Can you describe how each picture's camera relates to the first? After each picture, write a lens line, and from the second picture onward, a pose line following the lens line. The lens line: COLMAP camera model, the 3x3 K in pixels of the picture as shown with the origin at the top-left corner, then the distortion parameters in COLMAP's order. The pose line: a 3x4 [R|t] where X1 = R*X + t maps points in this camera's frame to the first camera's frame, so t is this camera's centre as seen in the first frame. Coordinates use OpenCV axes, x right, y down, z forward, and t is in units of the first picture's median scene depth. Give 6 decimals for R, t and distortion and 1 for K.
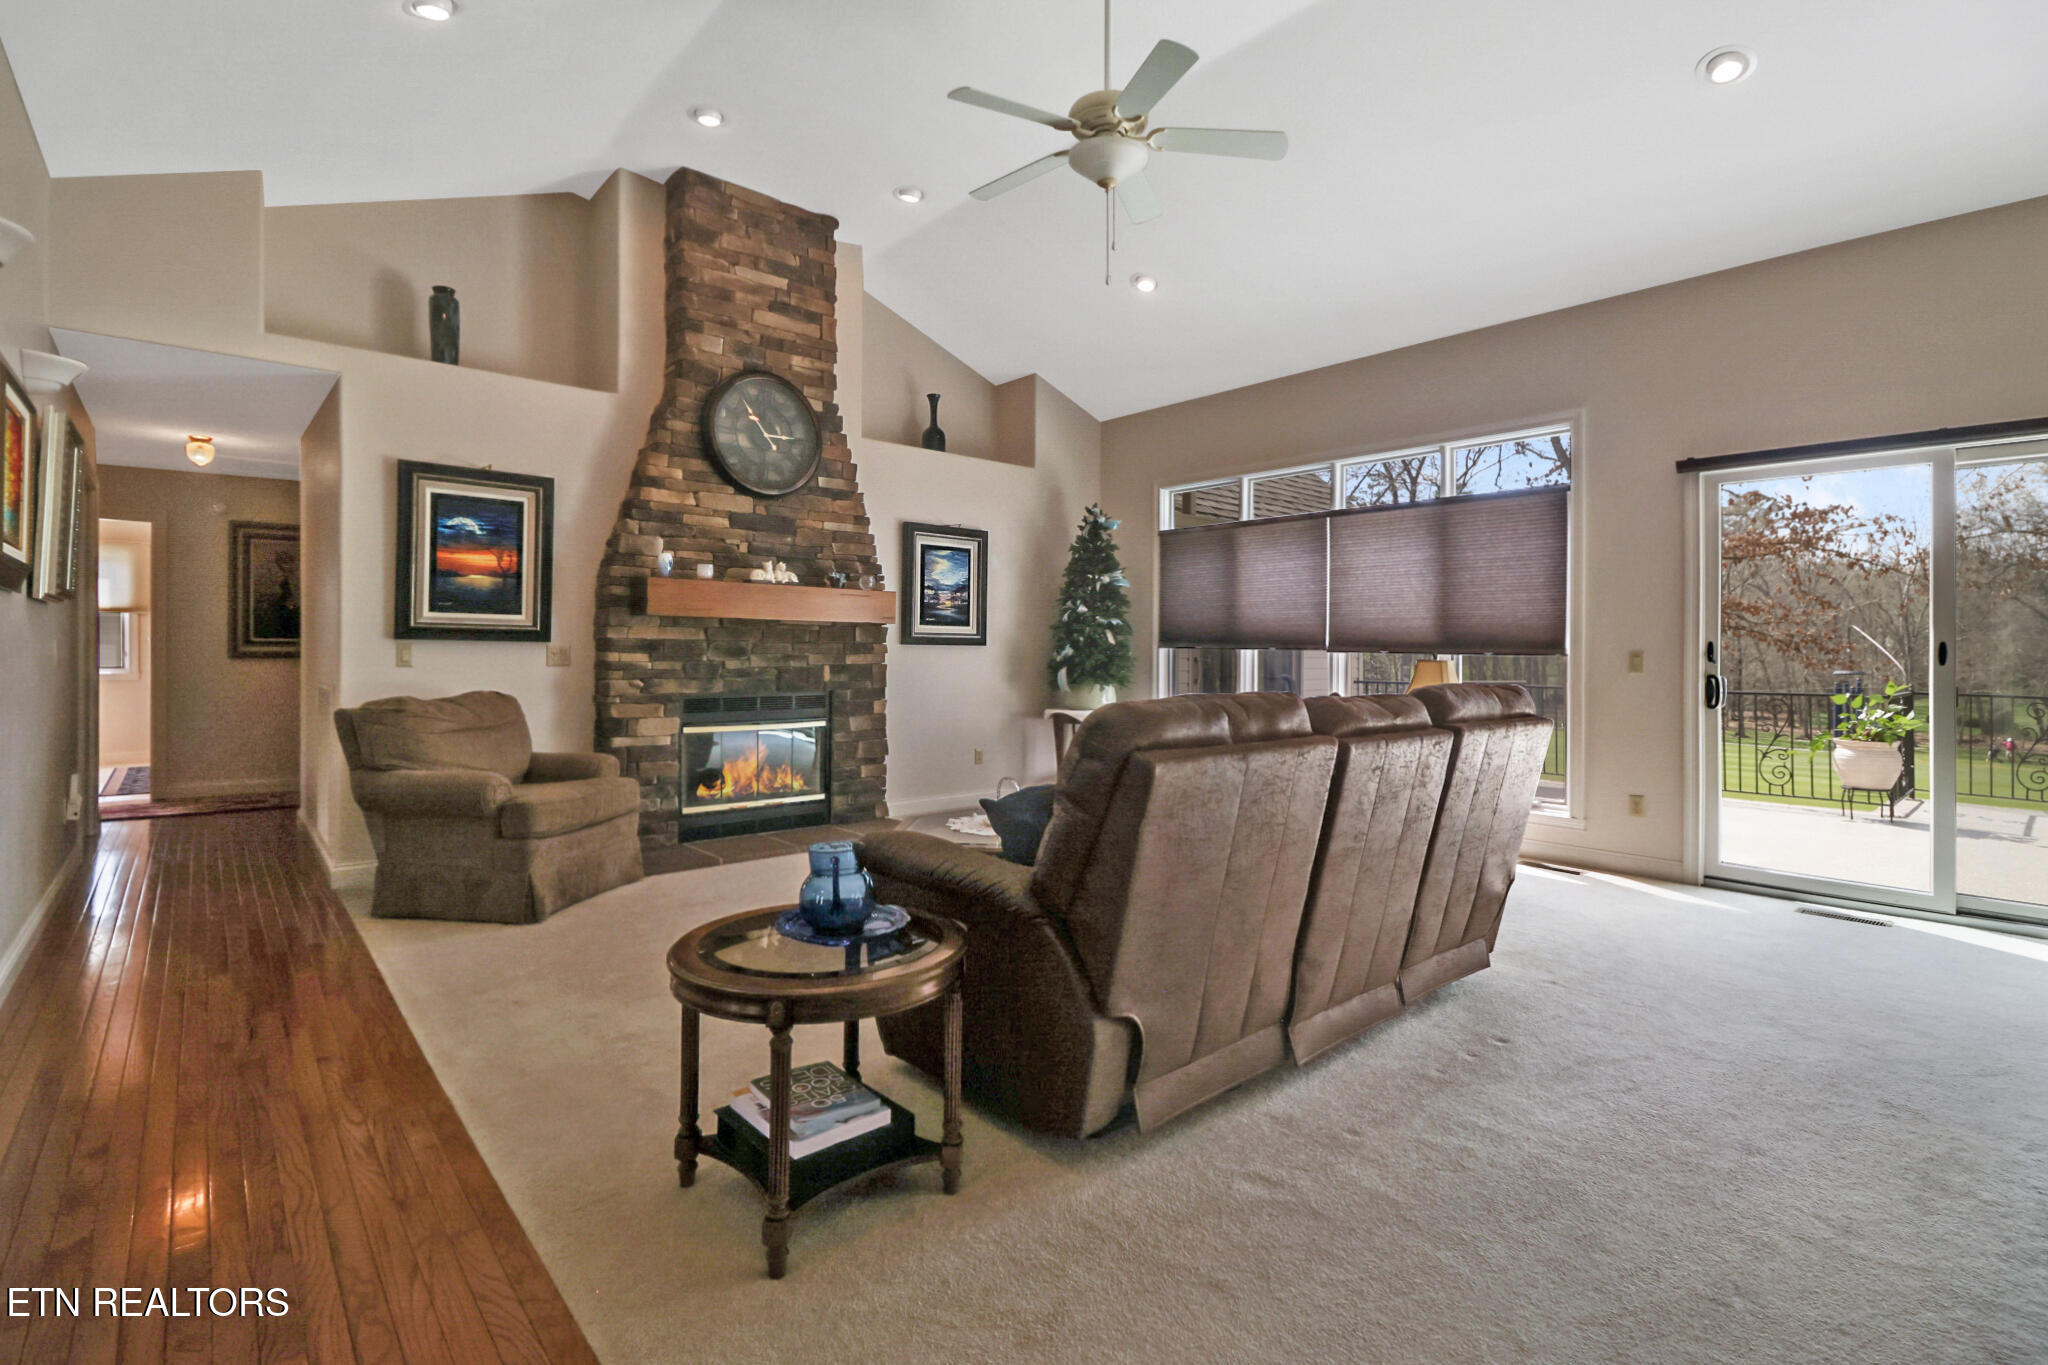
lens RADIAL K [[960.9, 0, 1031.7], [0, 960.9, 651.0], [0, 0, 1]] dist [0.000486, -0.010617]
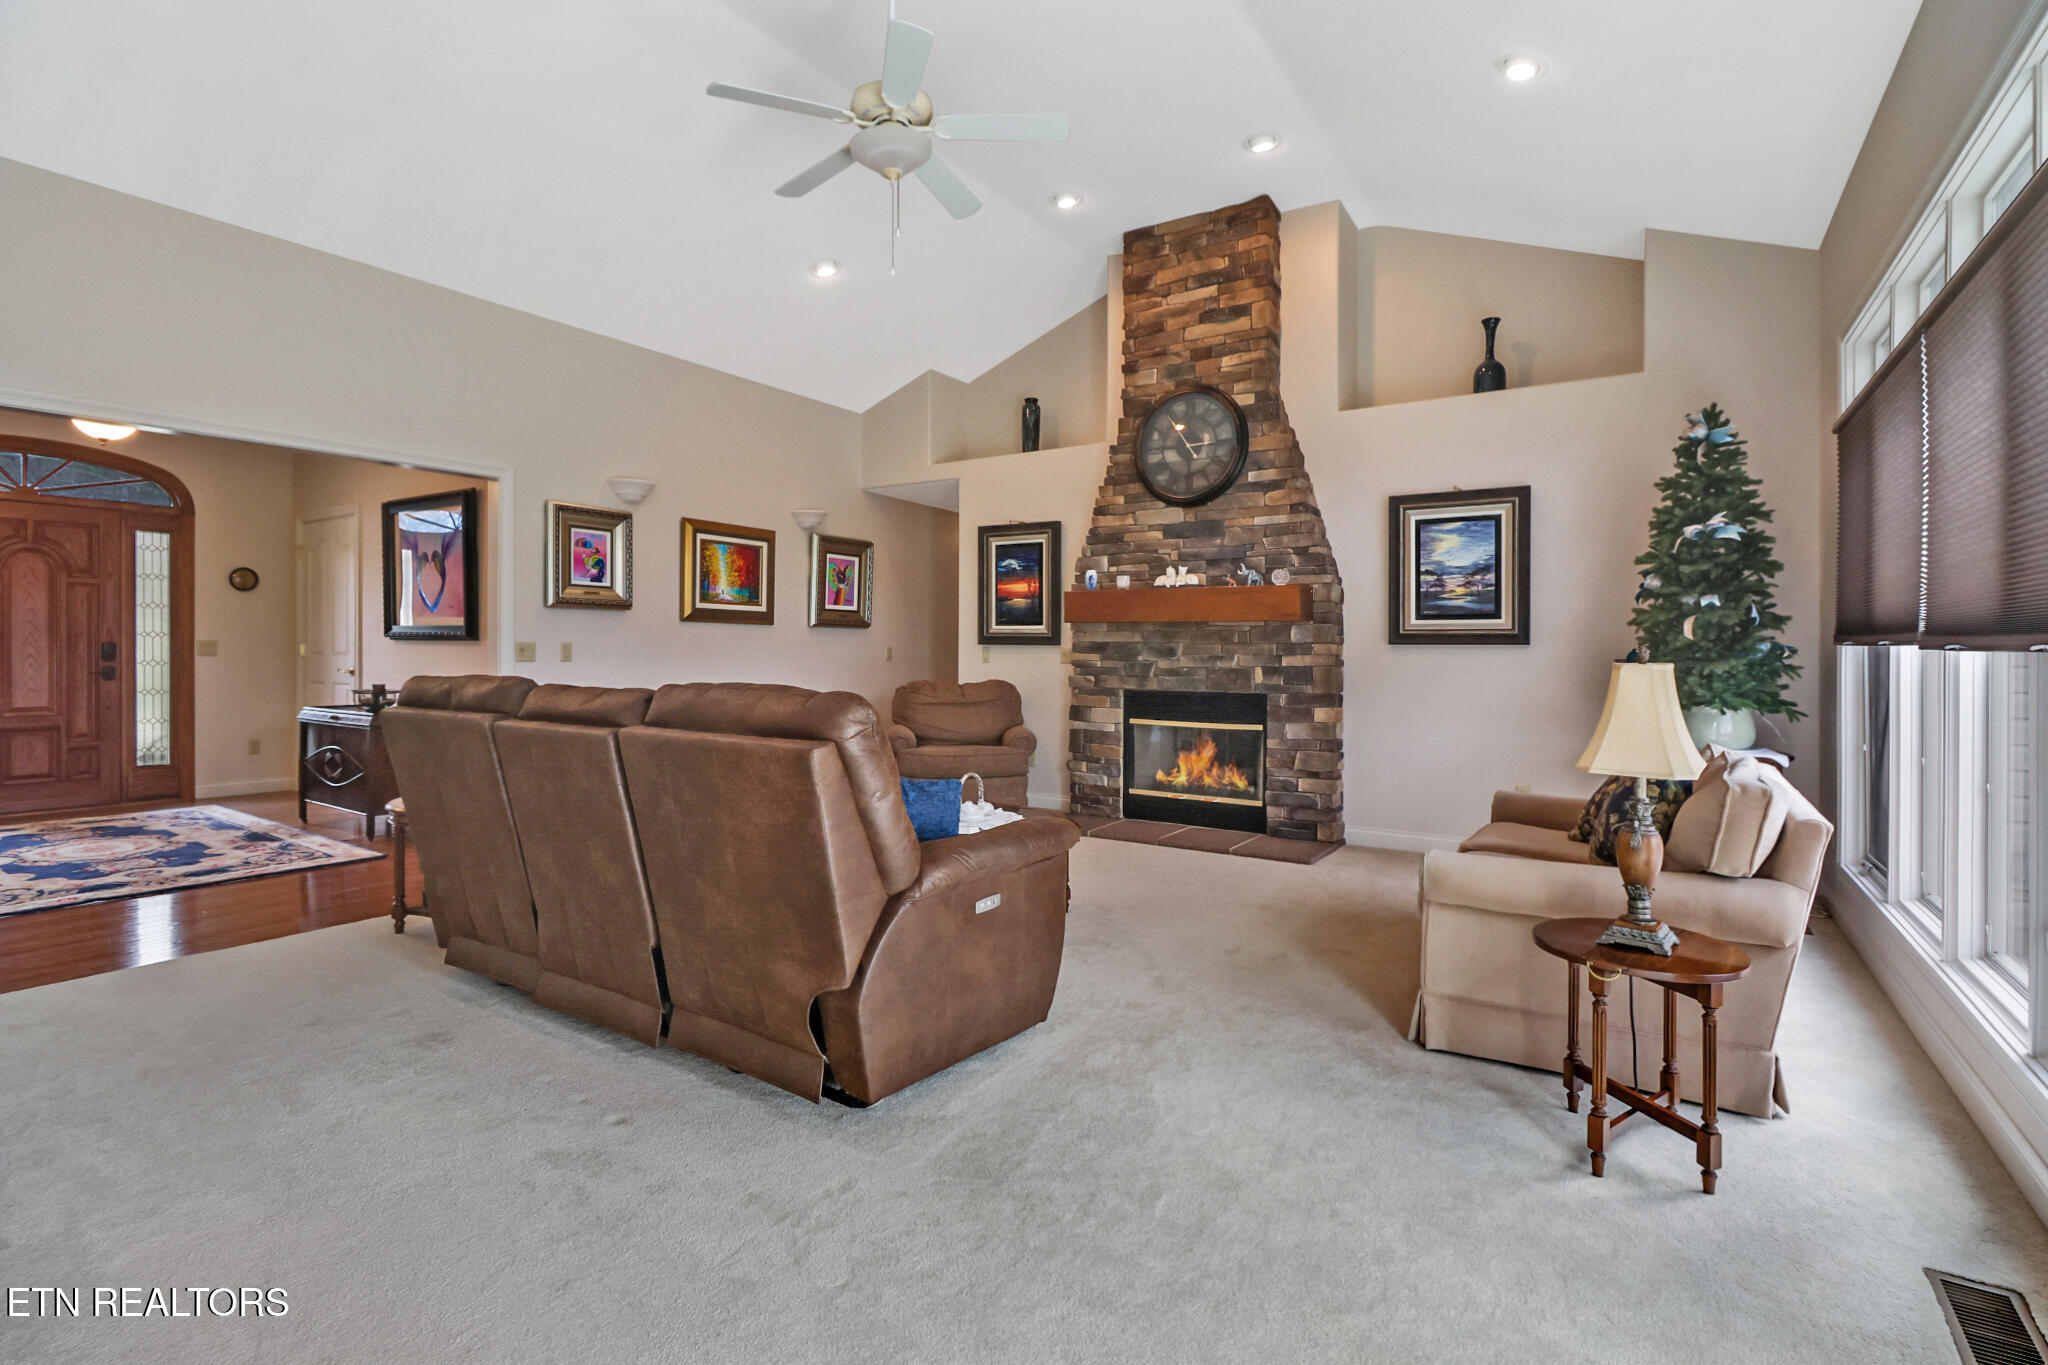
lens RADIAL K [[960.9, 0, 1031.7], [0, 960.9, 651.0], [0, 0, 1]] dist [0.000486, -0.010617]
pose [[0.256379, -0.004622, -0.966565, 0.686838], [-0.002194, 0.999983, -0.005363, 0.005075], [0.966574, 0.003496, 0.256364, 0.565113]]
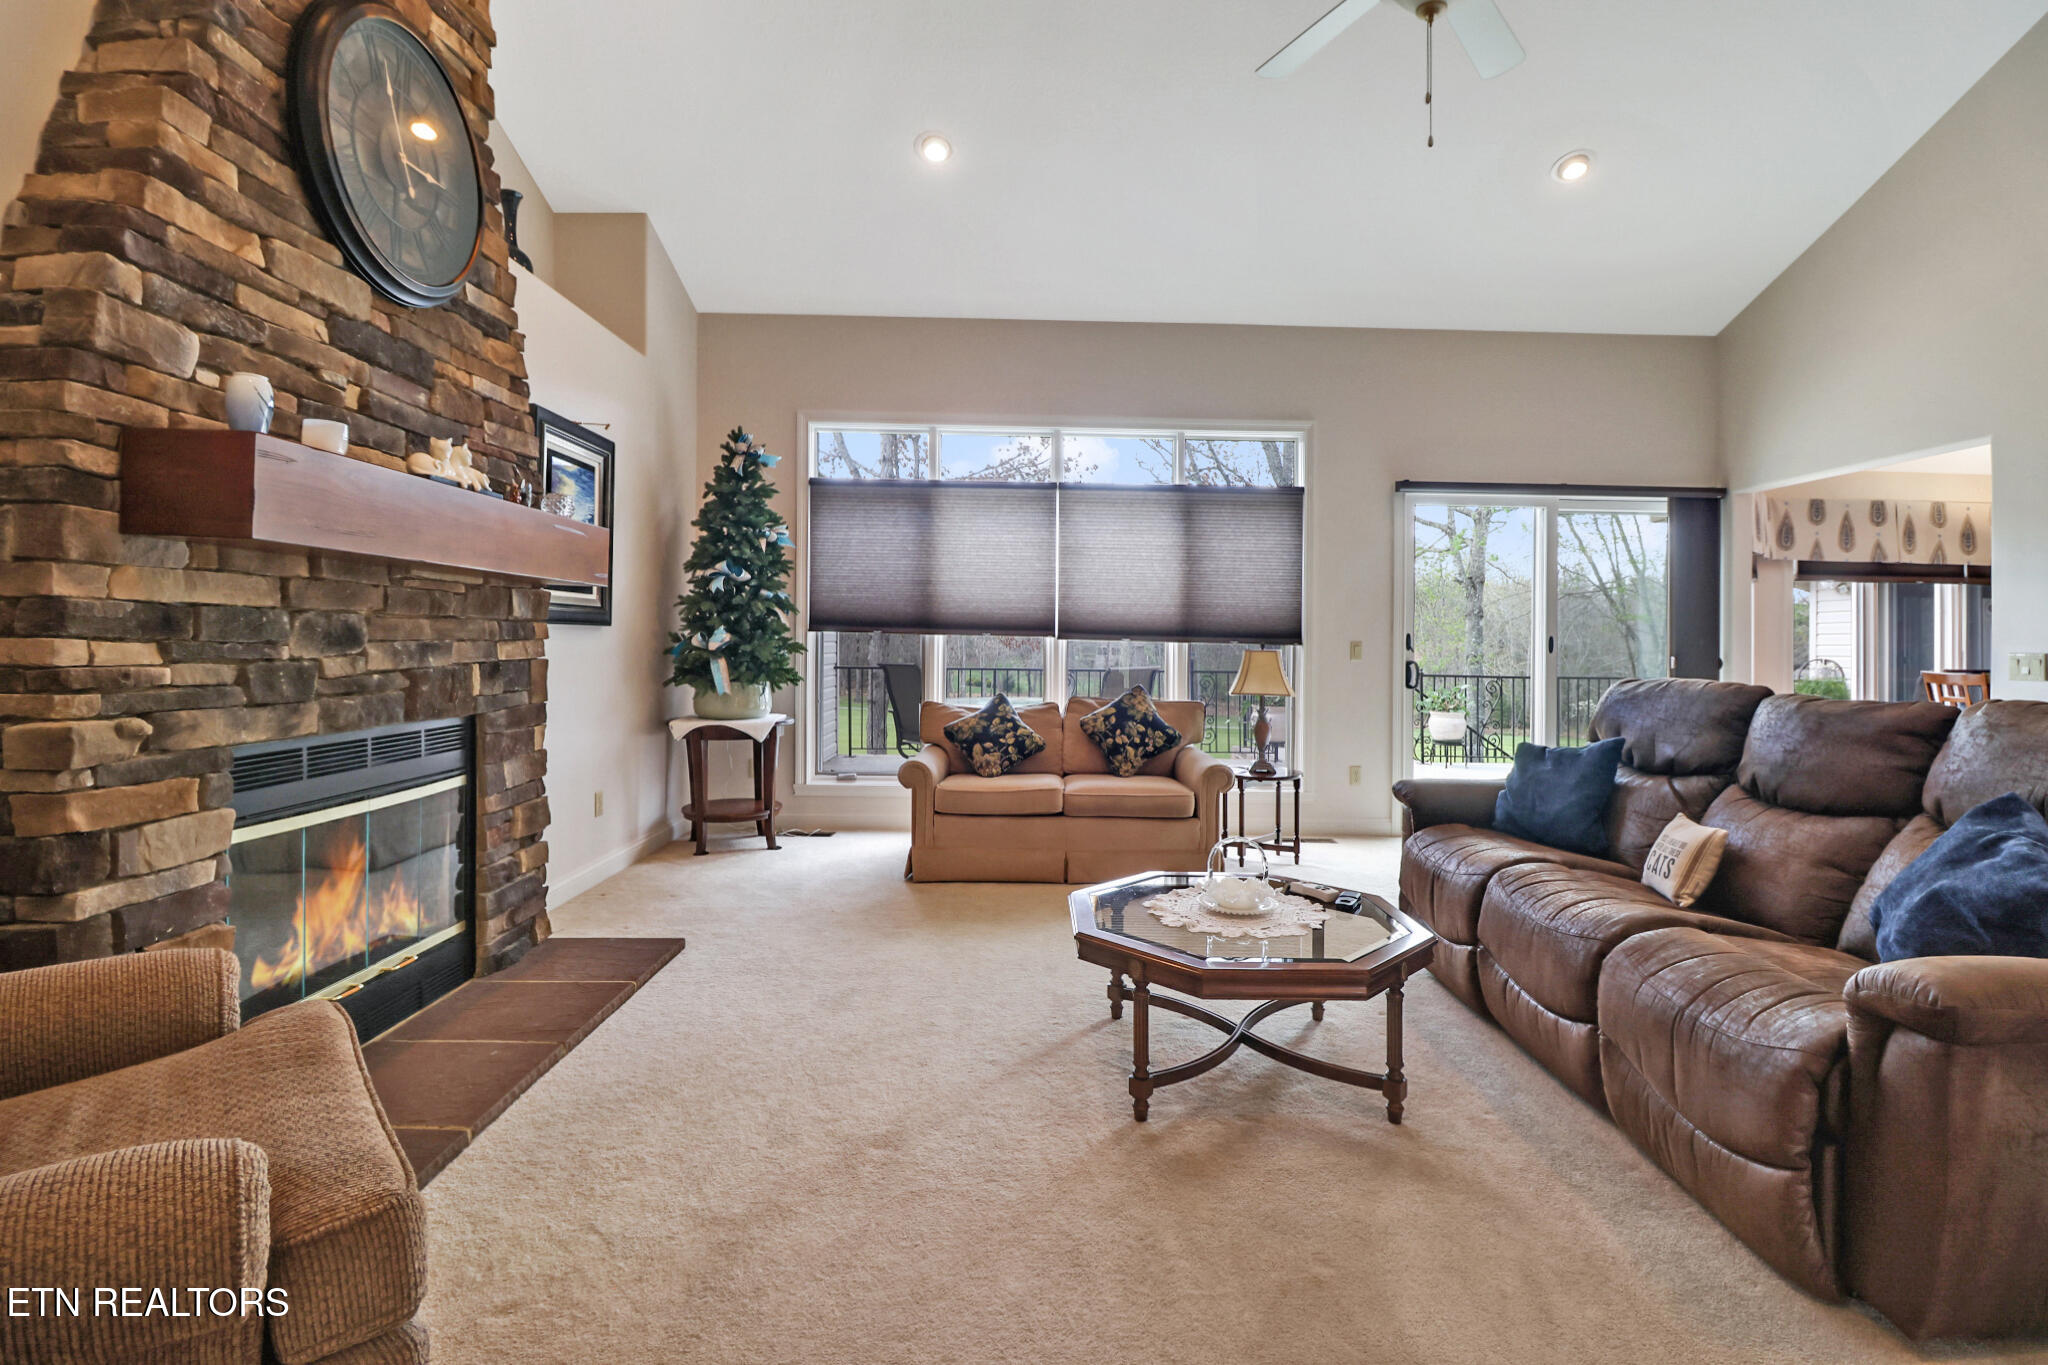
lens RADIAL K [[965.2, 0, 1059.9], [0, 965.2, 639.2], [0, 0, 1]] dist [0.001848, -0.011957]
pose [[0.638428, 0.003200, 0.769675, -0.425519], [-0.010545, 0.999934, 0.004589, -0.003401], [-0.769609, -0.011046, 0.638420, 0.469353]]
